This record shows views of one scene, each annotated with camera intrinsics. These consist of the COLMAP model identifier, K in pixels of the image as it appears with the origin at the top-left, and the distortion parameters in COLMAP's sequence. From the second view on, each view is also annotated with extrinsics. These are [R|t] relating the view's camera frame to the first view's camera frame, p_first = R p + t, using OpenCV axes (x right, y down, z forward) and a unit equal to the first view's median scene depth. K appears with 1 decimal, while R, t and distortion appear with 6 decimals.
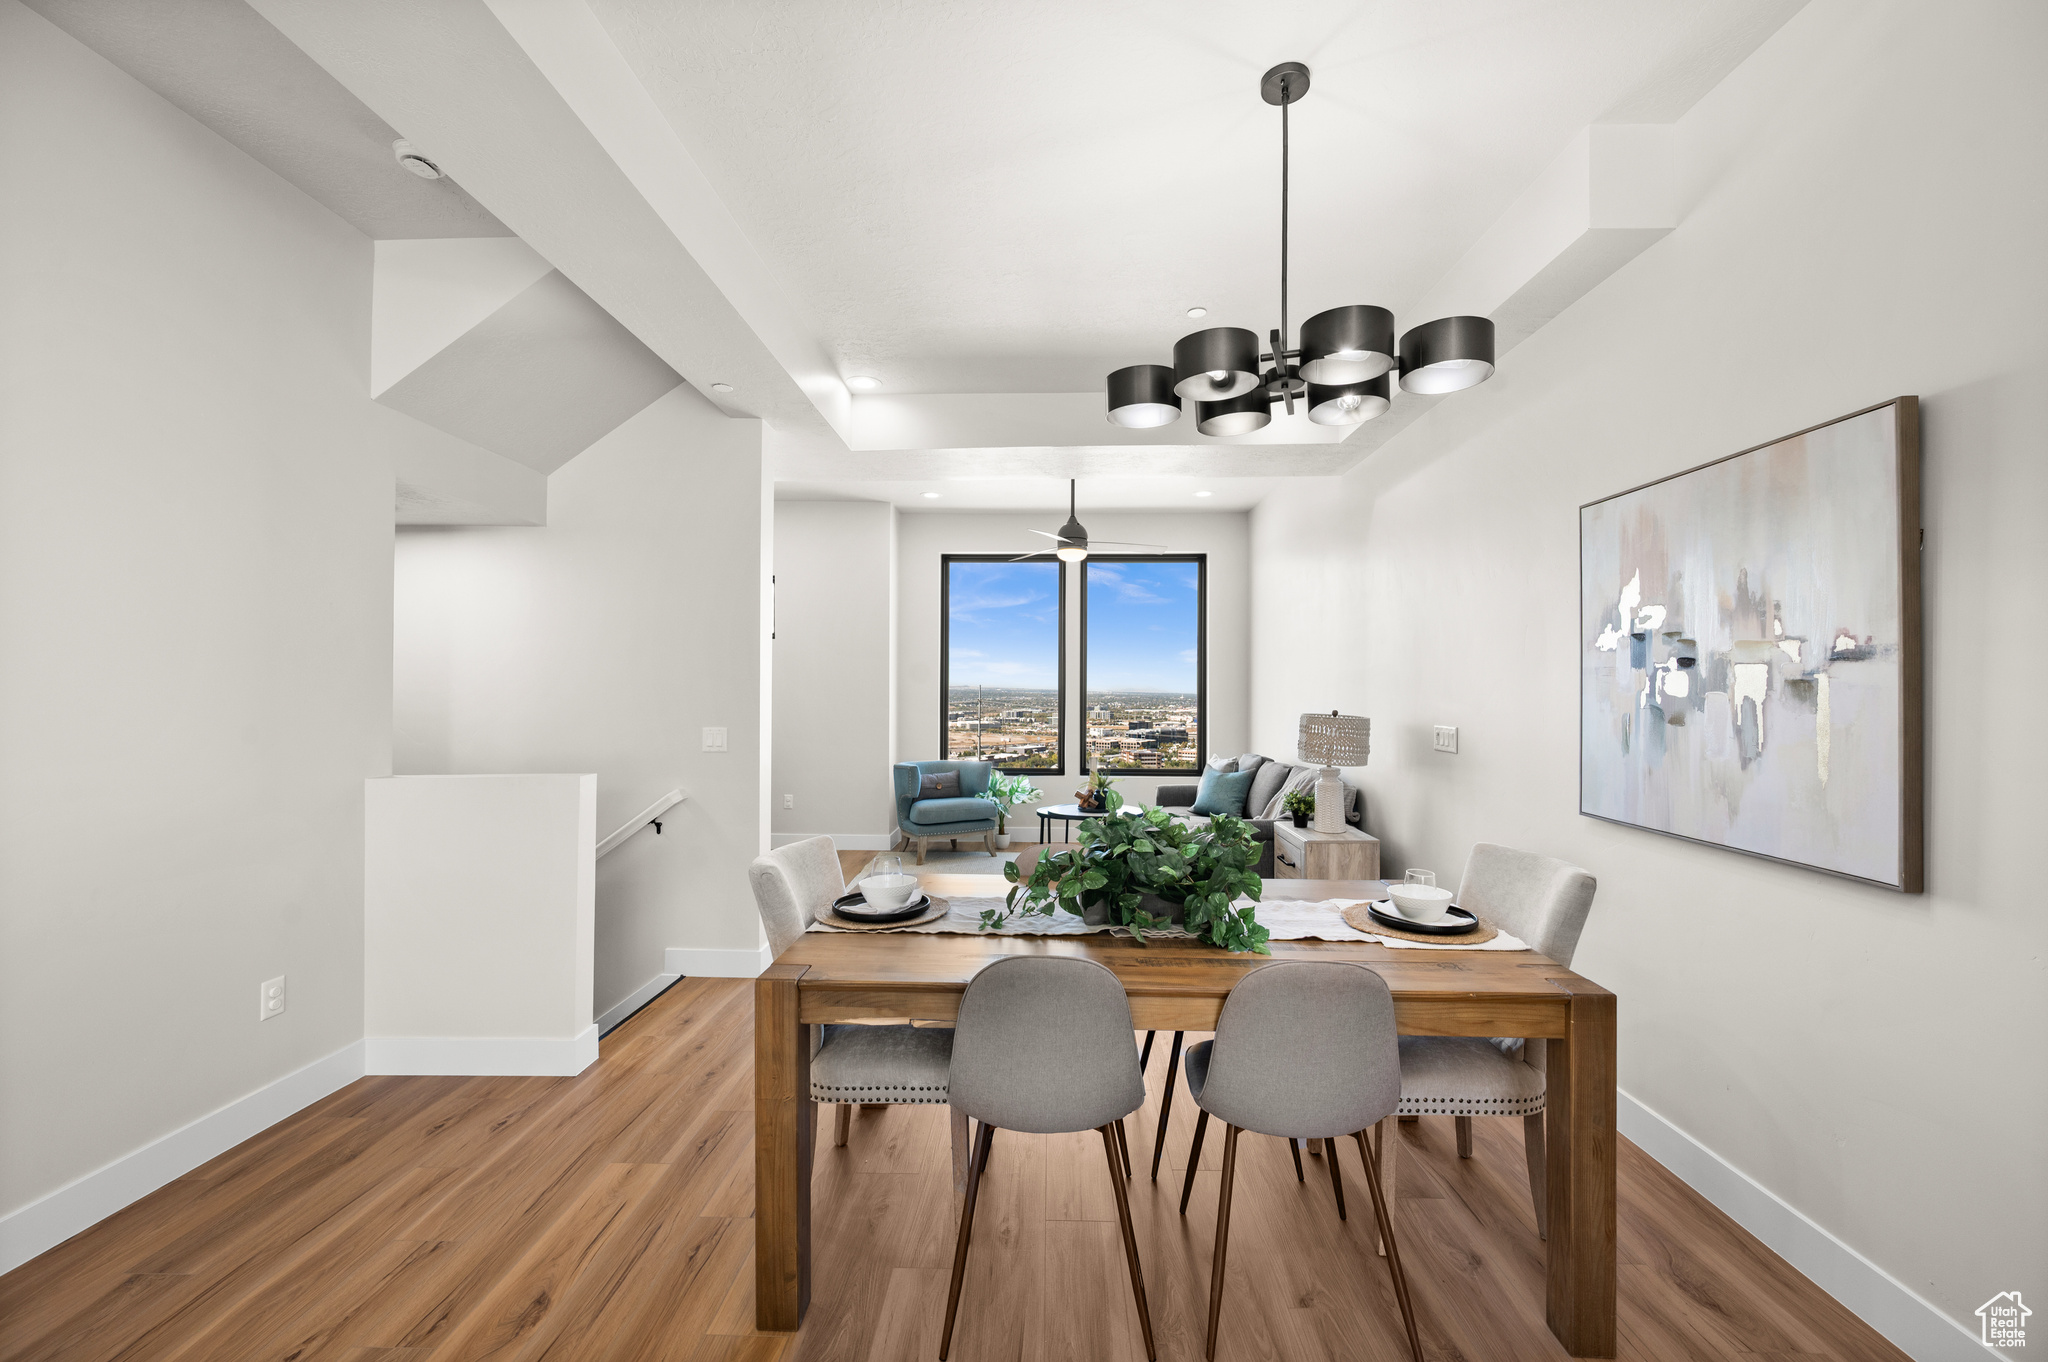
lens RADIAL K [[812.2, 0, 1030.1], [0, 812.2, 684.7], [0, 0, 1]] dist [0.002119, -0.000799]
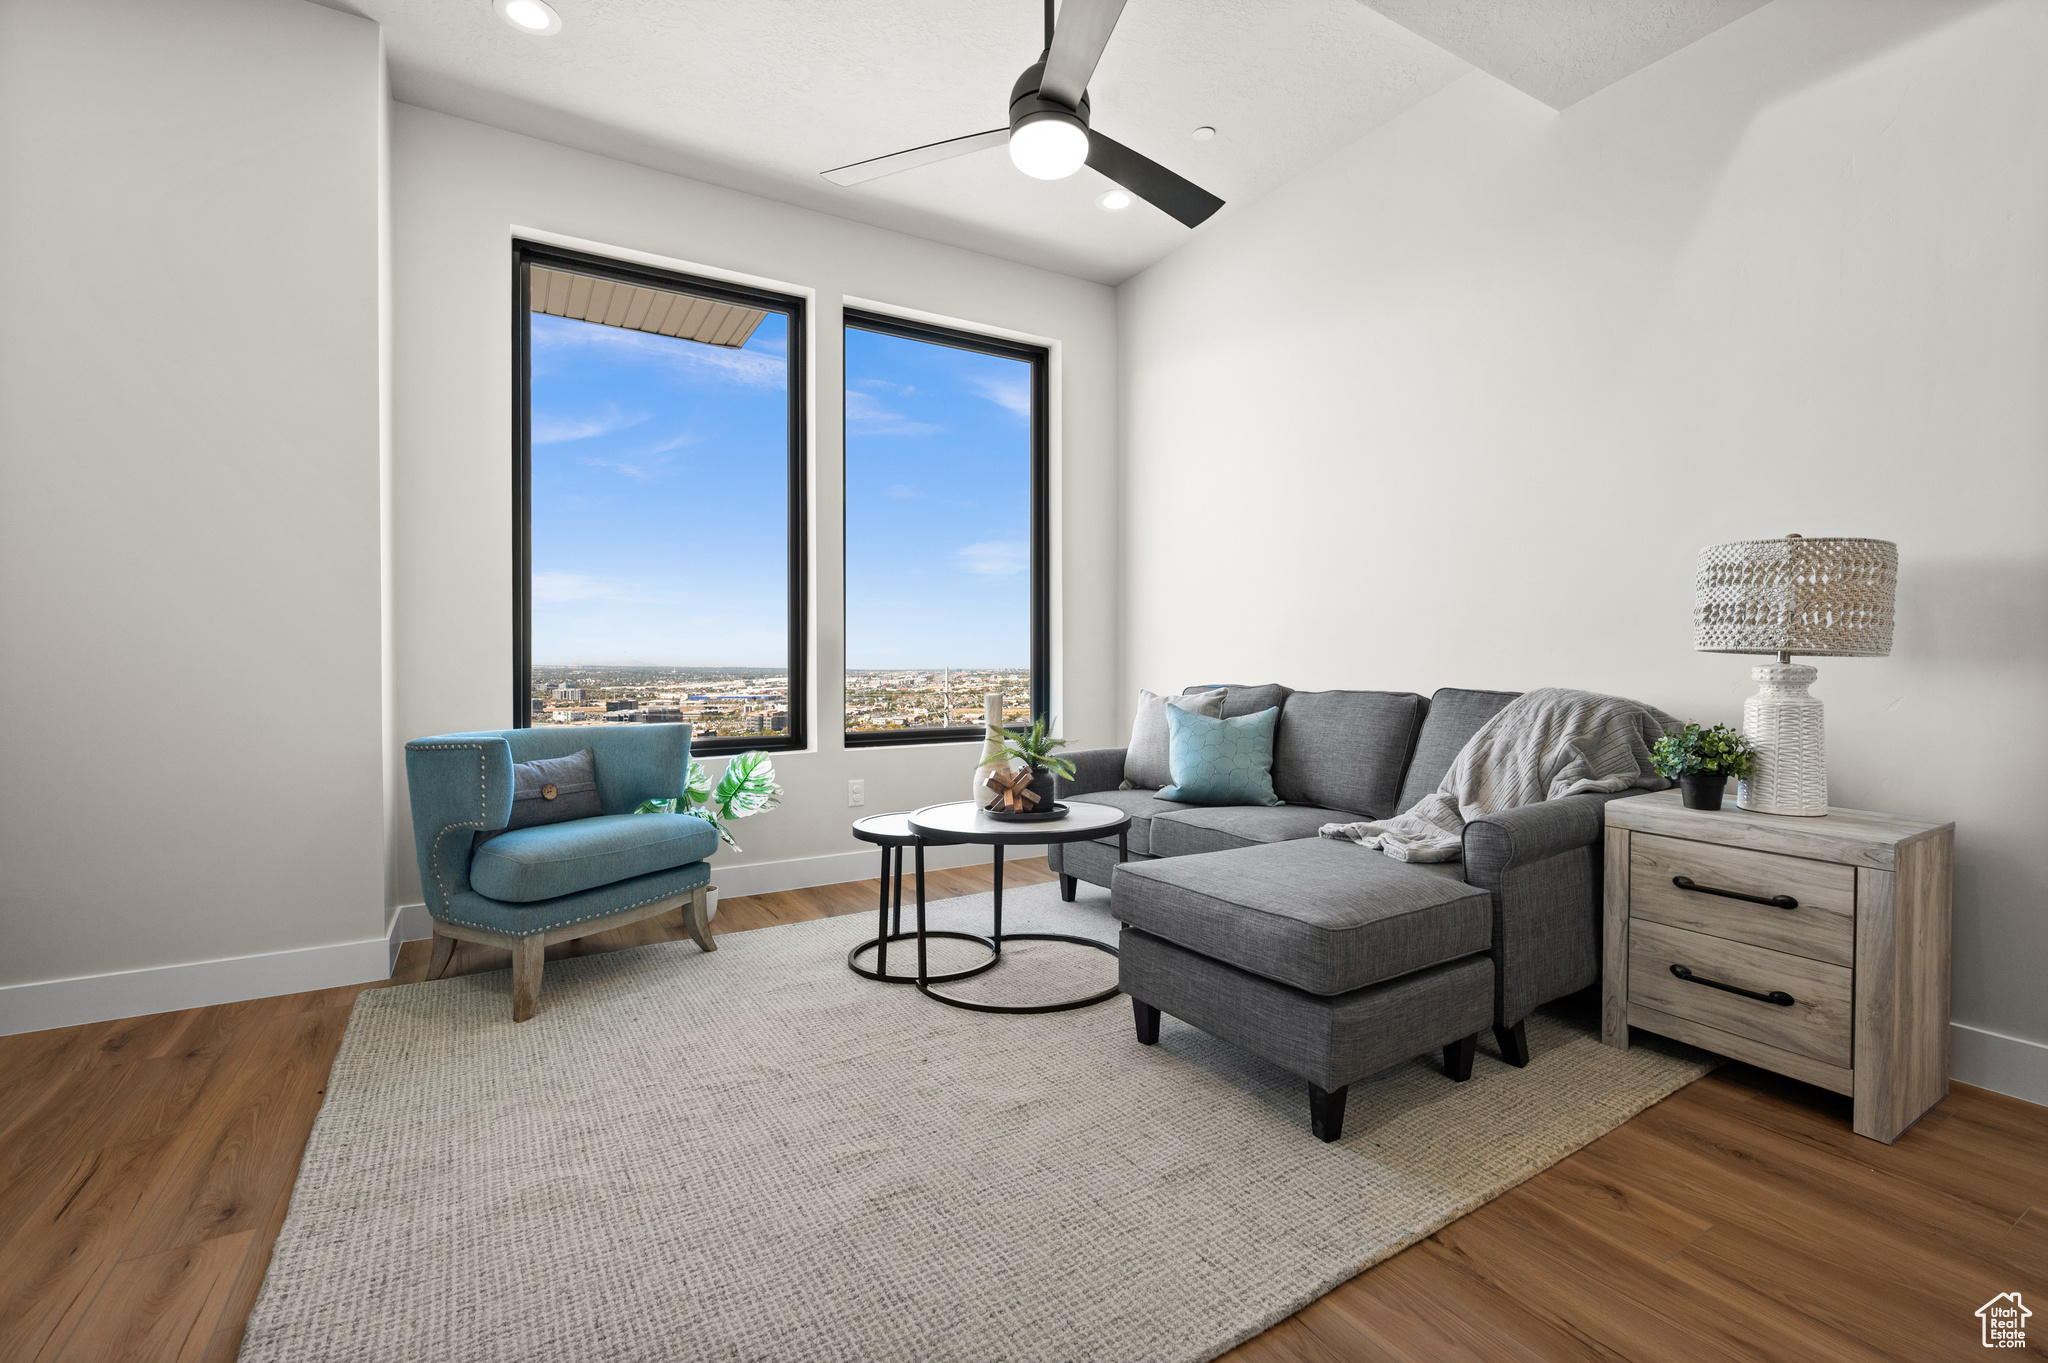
lens RADIAL K [[902.5, 0, 1030.1], [0, 902.5, 661.0], [0, 0, 1]] dist [-0.000073, 0.000422]
pose [[0.847885, -0.006221, 0.530143, -0.330129], [0.003171, 0.999973, 0.006663, 0.137604], [-0.530170, -0.003968, 0.847882, 1.168197]]
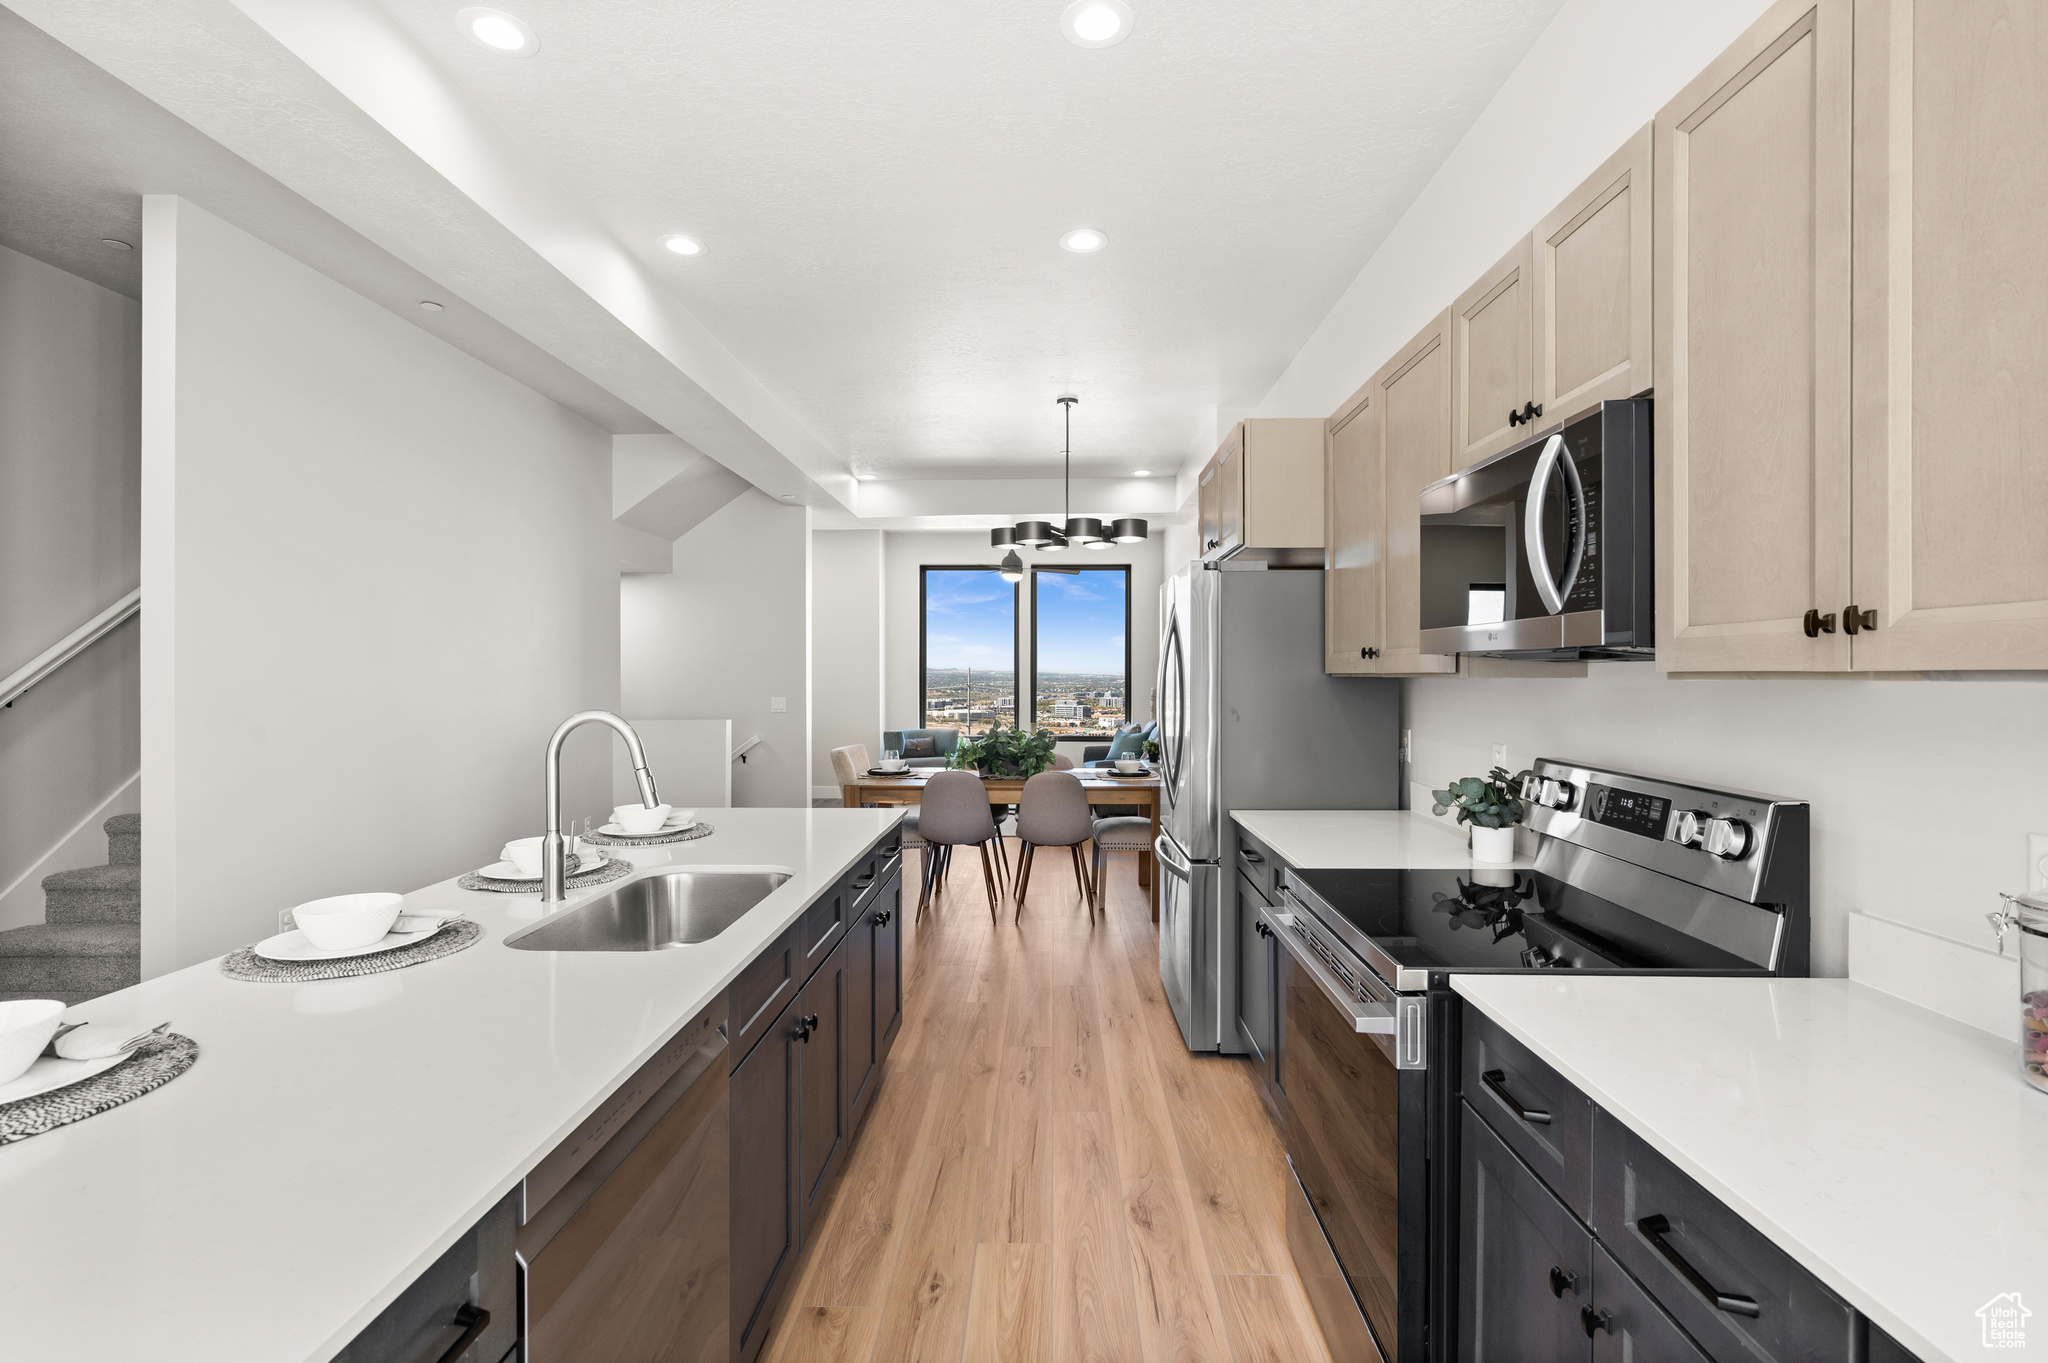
lens RADIAL K [[929.9, 0, 1046.7], [0, 929.9, 677.7], [0, 0, 1]] dist [0.003934, 0.001776]
pose [[0.999773, -0.005544, 0.020572, 0.142482], [0.005324, 0.999928, 0.010734, -0.004725], [-0.020630, -0.010622, 0.999731, -1.123659]]
